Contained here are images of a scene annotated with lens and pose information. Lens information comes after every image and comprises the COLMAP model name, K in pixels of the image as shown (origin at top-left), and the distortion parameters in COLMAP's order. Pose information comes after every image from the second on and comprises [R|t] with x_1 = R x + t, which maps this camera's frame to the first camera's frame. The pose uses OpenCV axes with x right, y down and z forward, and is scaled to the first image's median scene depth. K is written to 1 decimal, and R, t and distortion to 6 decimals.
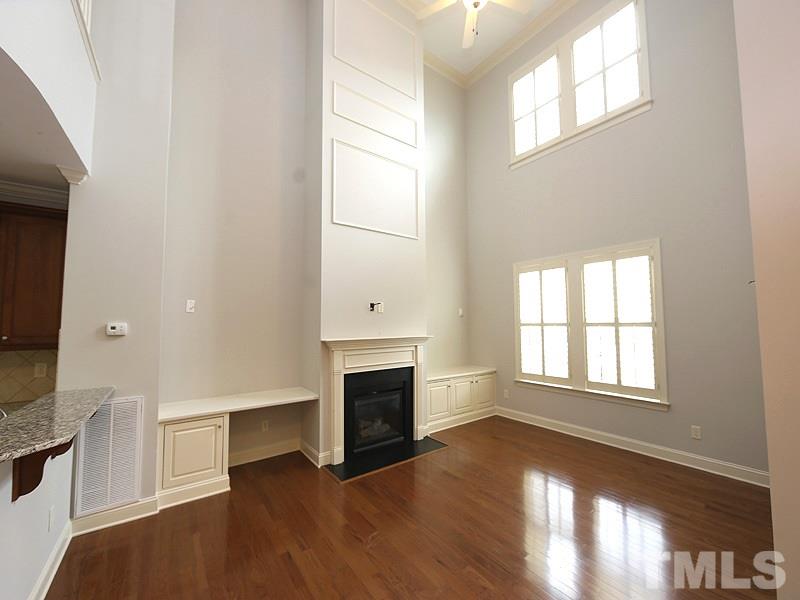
lens RADIAL K [[316.1, 0, 396.3], [0, 316.1, 308.6], [0, 0, 1]] dist [-0.011290, -0.000059]
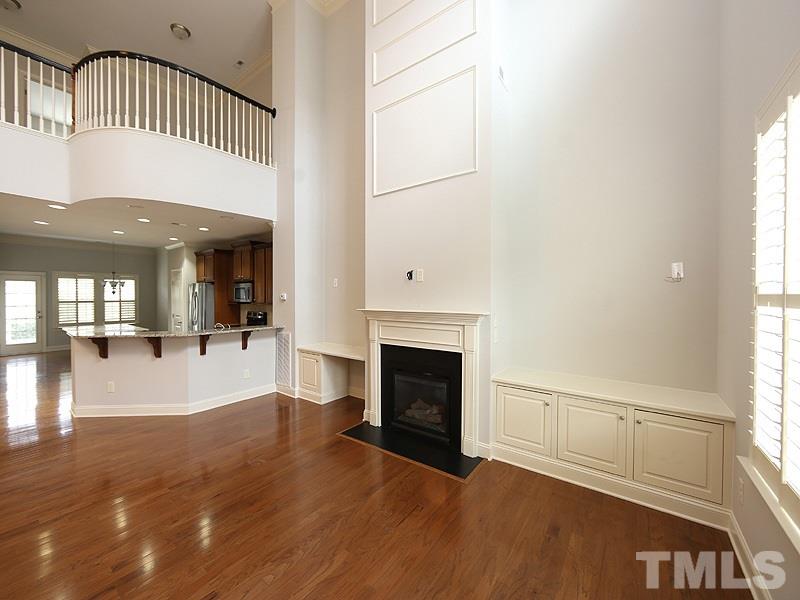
lens RADIAL K [[320.3, 0, 387.2], [0, 320.3, 296.0], [0, 0, 1]] dist [-0.001078, -0.000088]
pose [[0.271188, 0.016191, -0.962390, 0.744065], [0.053087, 0.998085, 0.031751, 0.018881], [0.961061, -0.059701, 0.269809, 0.667105]]
